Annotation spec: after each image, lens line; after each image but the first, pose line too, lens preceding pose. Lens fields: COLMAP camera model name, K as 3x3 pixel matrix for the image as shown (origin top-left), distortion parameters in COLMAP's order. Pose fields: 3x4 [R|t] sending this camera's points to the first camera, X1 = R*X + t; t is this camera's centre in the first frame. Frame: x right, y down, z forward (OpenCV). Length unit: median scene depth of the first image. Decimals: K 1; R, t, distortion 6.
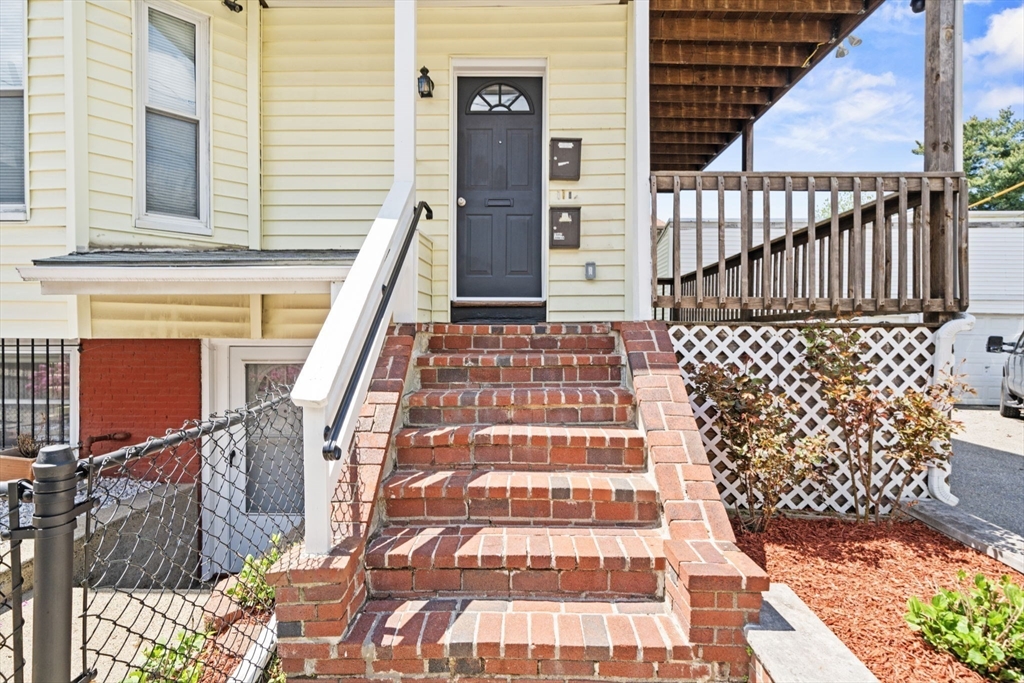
lens RADIAL K [[499.8, 0, 512.3], [0, 499.8, 343.2], [0, 0, 1]] dist [0.000828, -0.000008]
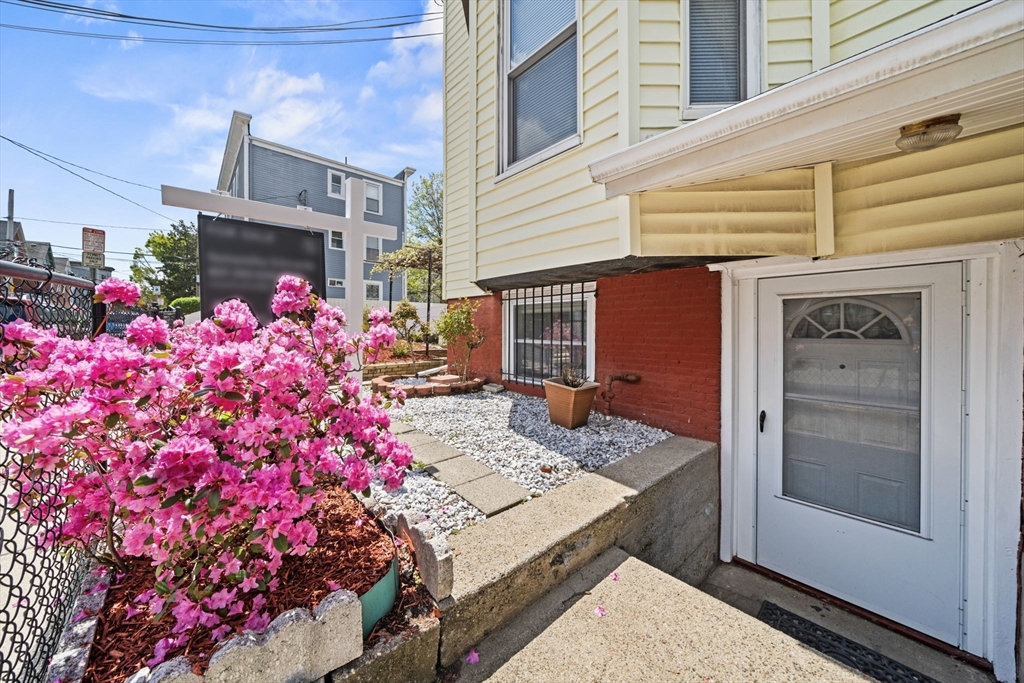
lens RADIAL K [[361.9, 0, 510.7], [0, 361.9, 334.5], [0, 0, 1]] dist [0.001477, -0.002060]
pose [[0.702890, 0.006530, -0.711269, -0.465190], [-0.008357, 0.999965, 0.000922, 0.105777], [0.711250, 0.005296, 0.702920, 0.338083]]
